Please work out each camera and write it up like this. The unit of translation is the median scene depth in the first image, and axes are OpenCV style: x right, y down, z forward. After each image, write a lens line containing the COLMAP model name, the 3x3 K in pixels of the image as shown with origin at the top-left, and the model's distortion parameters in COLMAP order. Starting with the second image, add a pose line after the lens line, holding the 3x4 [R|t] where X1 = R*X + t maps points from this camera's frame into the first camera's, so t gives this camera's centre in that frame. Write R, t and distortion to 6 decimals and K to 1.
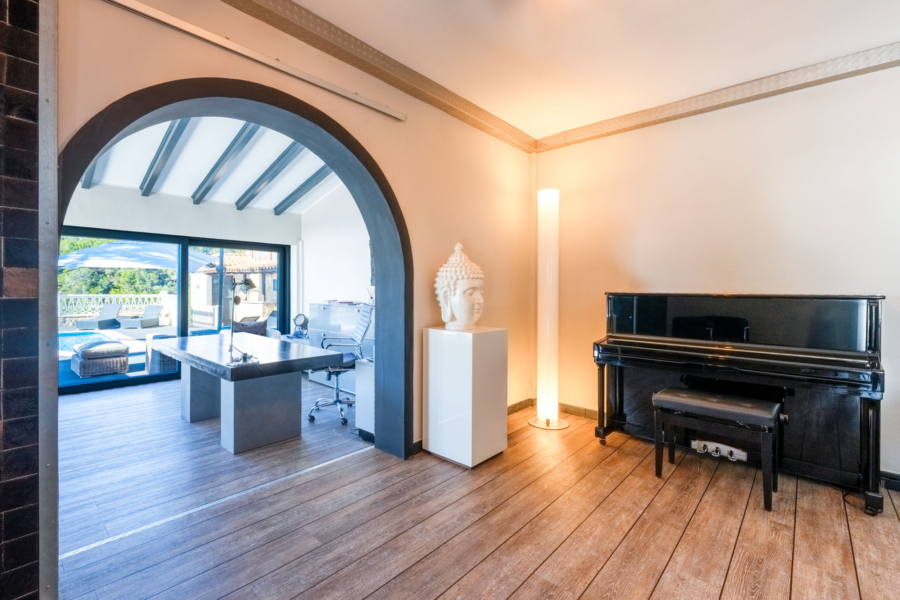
lens RADIAL K [[402.5, 0, 405.5], [0, 402.5, 304.8], [0, 0, 1]] dist [-0.013001, -0.000118]
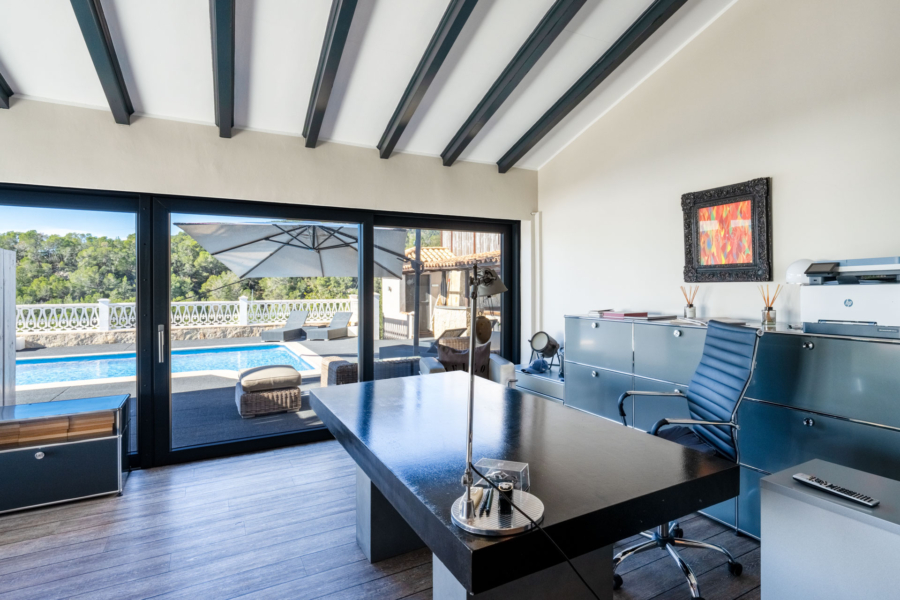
lens RADIAL K [[413.5, 0, 450.0], [0, 413.5, 300.0], [0, 0, 1]] dist [0.000272, 0.000002]
pose [[0.943121, -0.008019, -0.332354, -0.146938], [0.004118, 0.999914, -0.012441, -0.014158], [0.332425, 0.010365, 0.943073, 0.295212]]
